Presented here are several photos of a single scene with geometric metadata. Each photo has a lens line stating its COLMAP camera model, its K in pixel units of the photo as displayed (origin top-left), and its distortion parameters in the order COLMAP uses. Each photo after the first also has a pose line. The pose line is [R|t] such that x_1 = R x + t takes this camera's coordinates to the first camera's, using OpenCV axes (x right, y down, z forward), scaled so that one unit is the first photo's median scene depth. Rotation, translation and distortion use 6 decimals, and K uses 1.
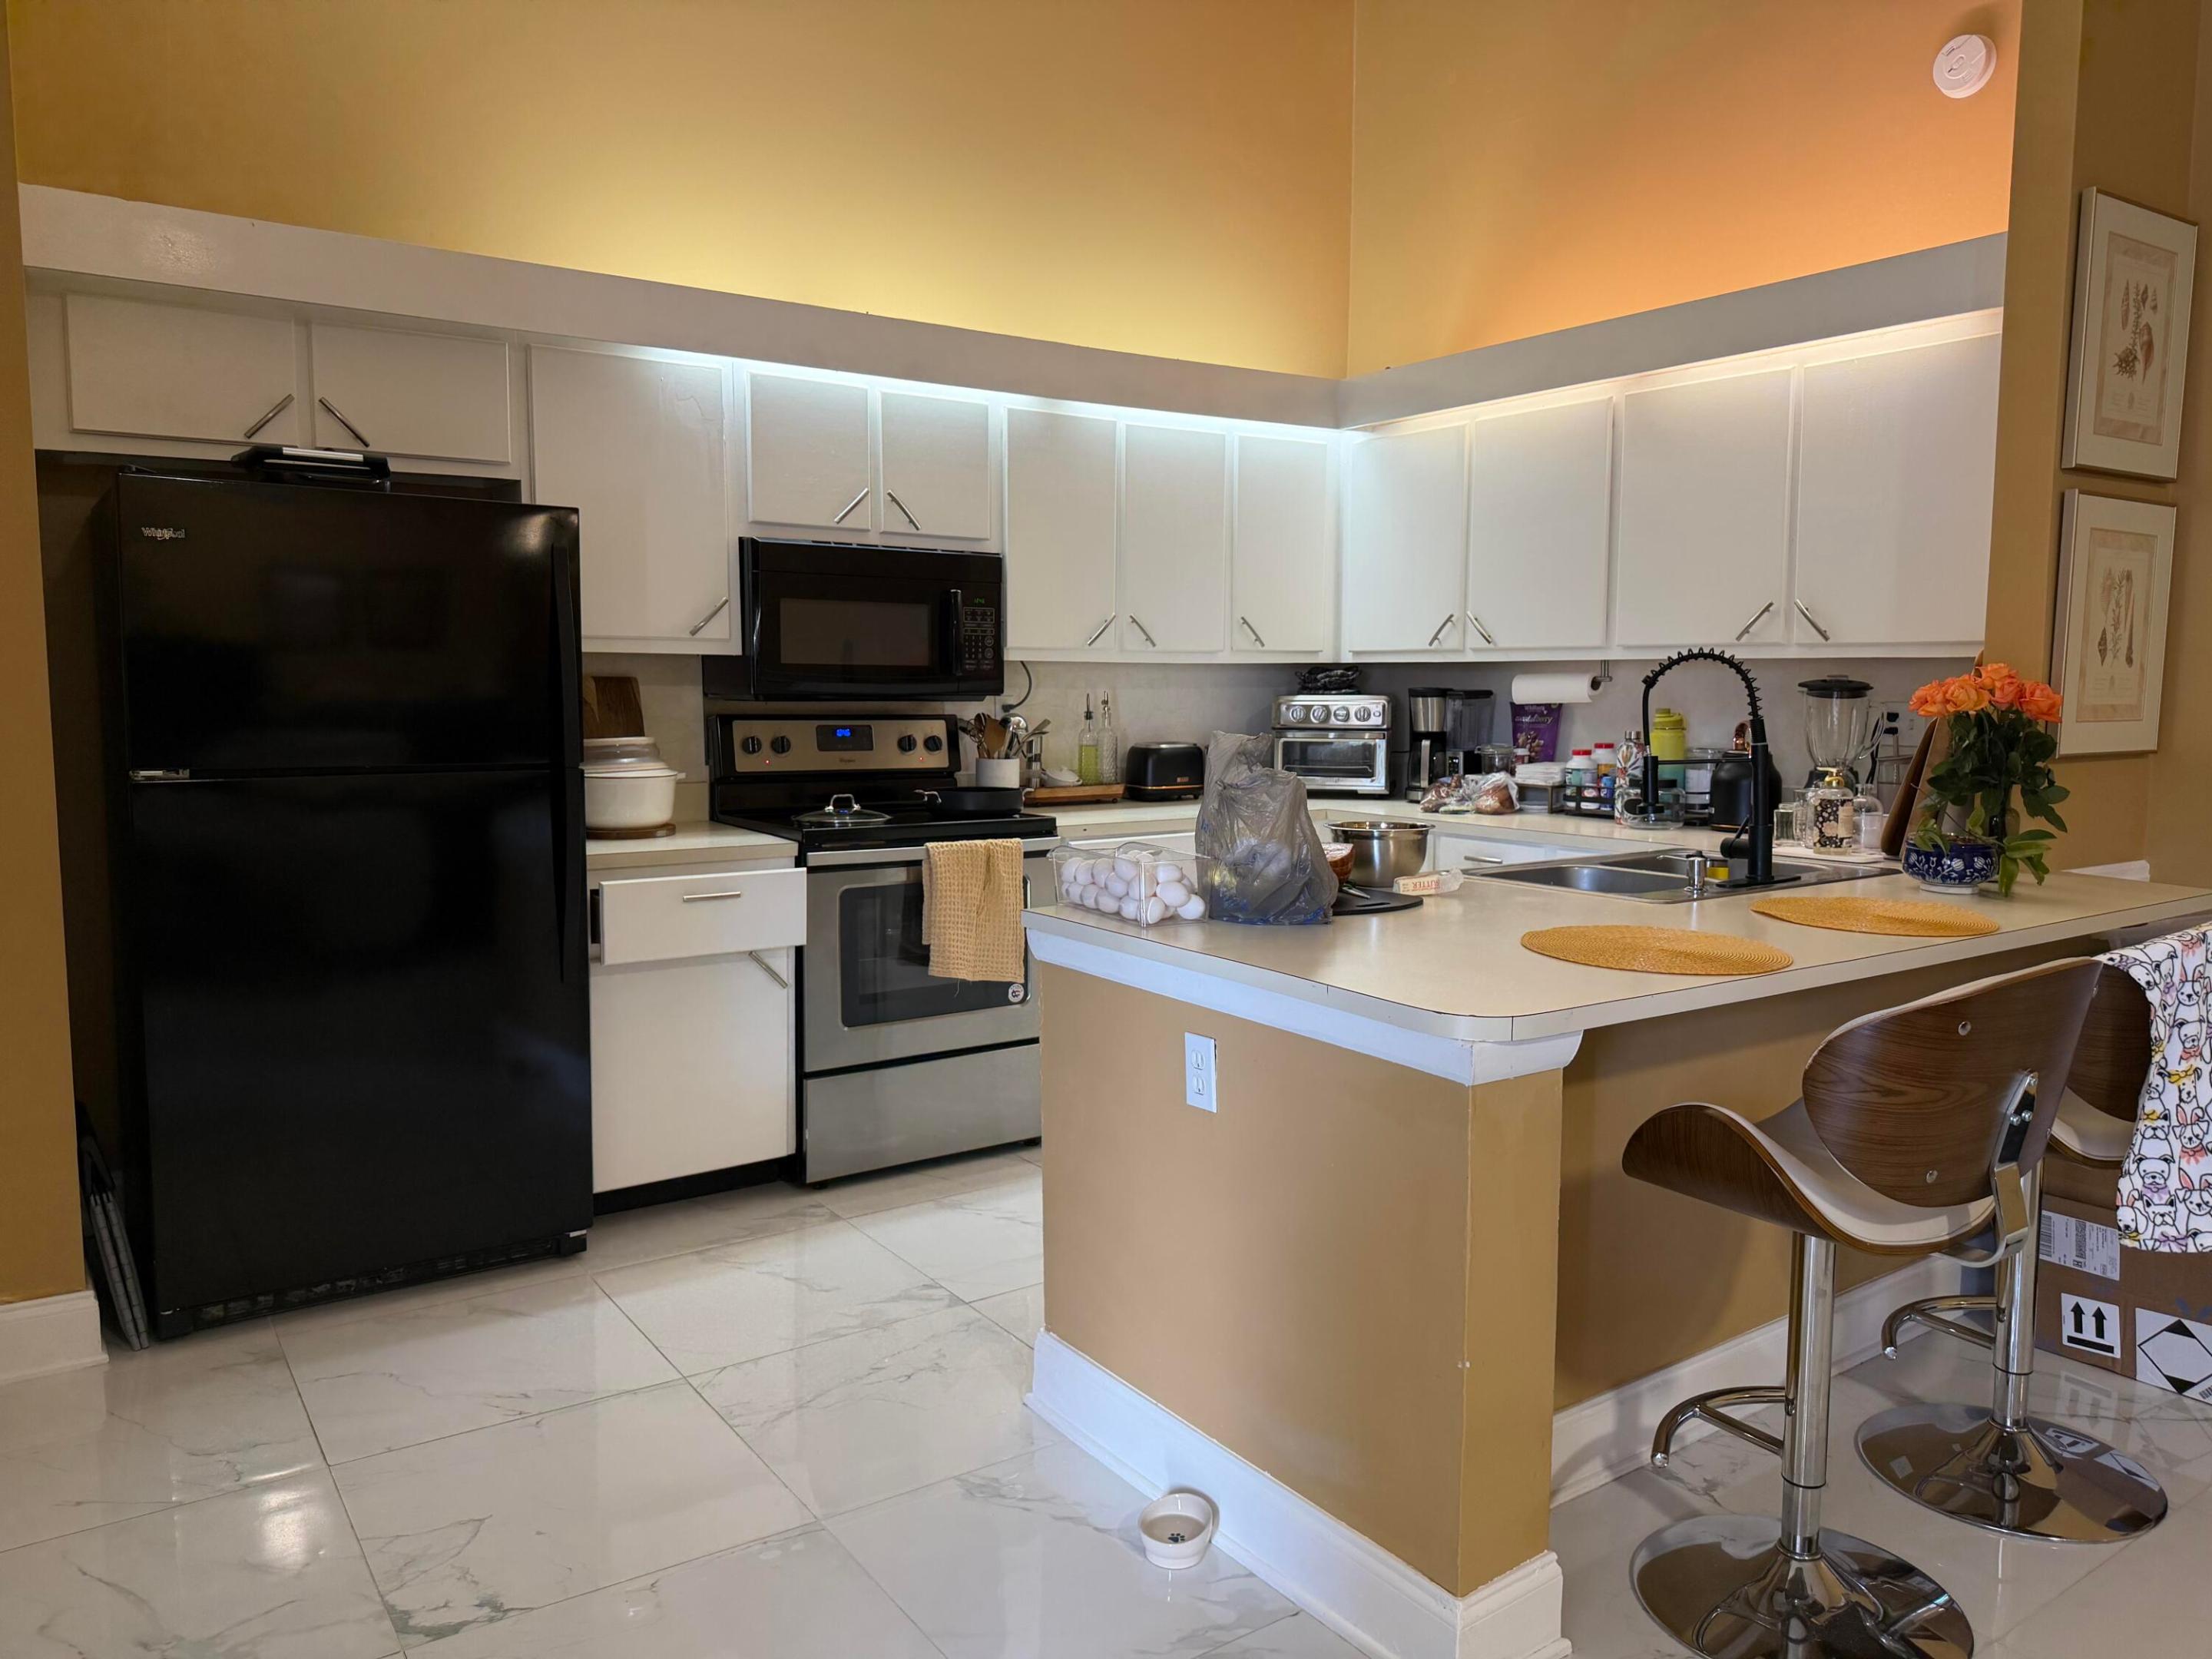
lens RADIAL K [[1577.1, 0, 1105.6], [0, 1577.1, 831.8], [0, 0, 1]] dist [0.002917, -0.002978]
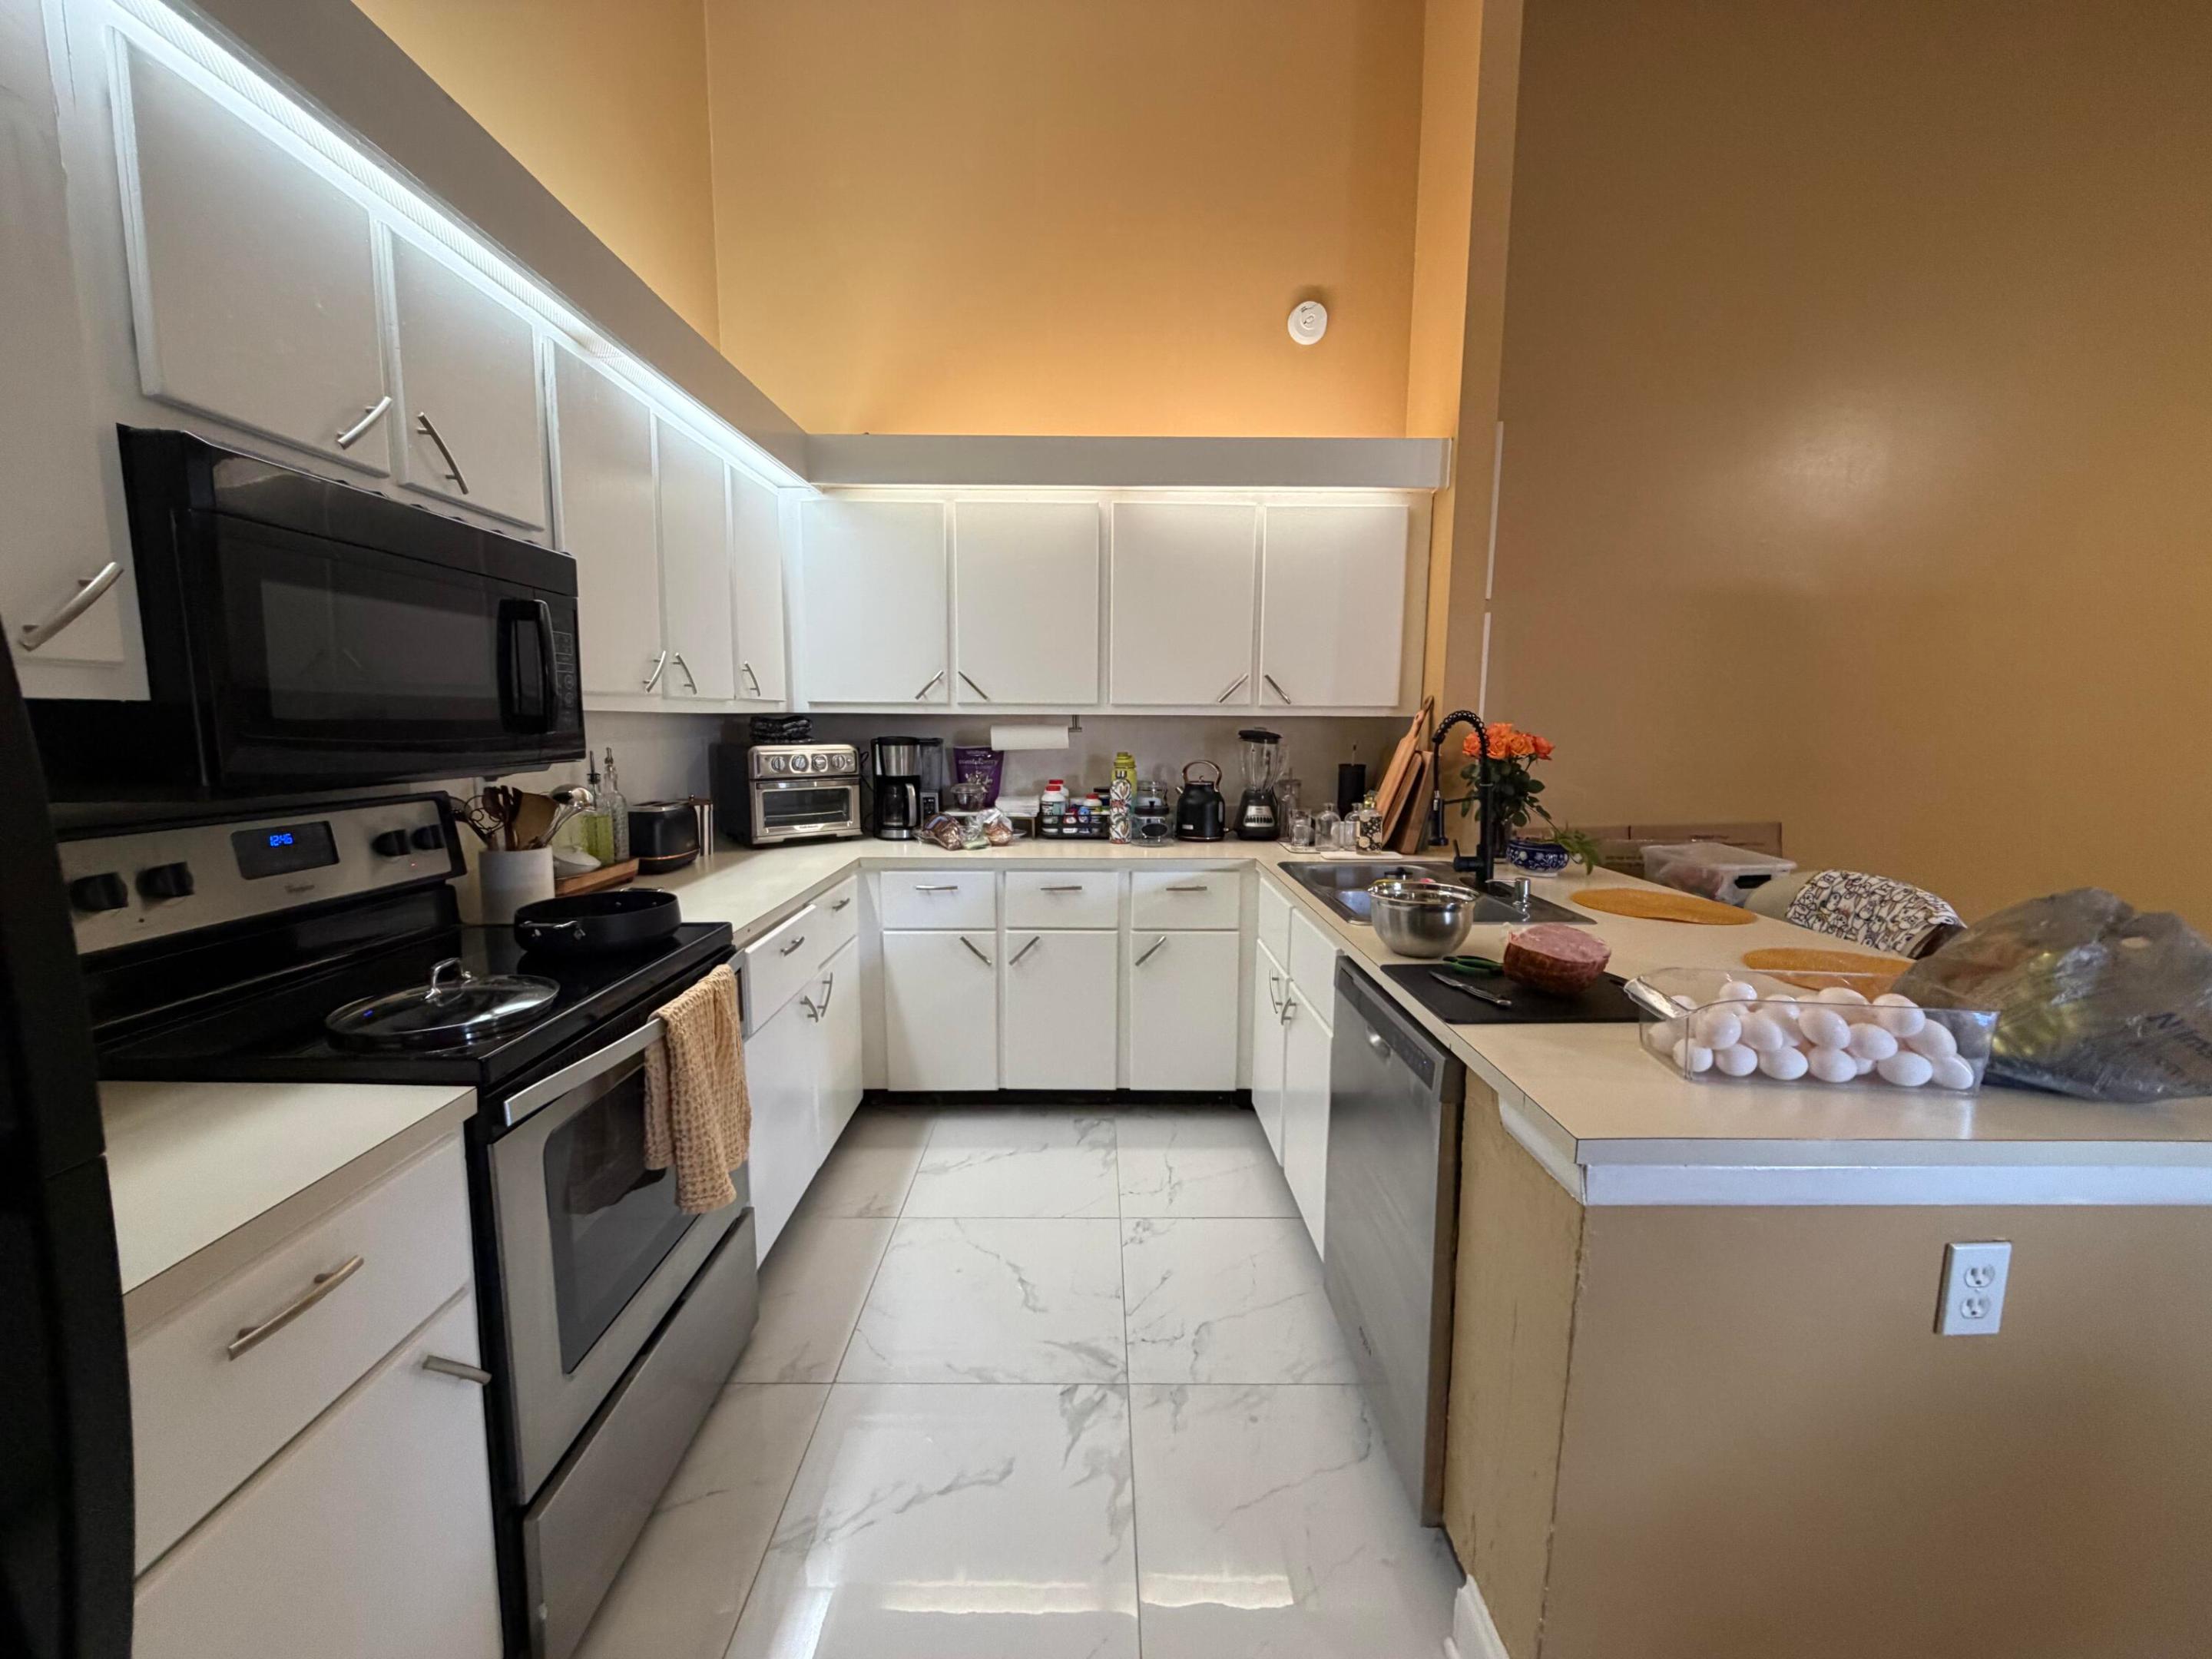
lens RADIAL K [[885.8, 0, 1109.0], [0, 885.8, 825.8], [0, 0, 1]] dist [0.003716, -0.000291]
pose [[0.552770, -0.099789, 0.827337, -0.260001], [0.074468, 0.994748, 0.070227, -0.067157], [-0.830000, 0.022791, 0.557298, 0.576324]]
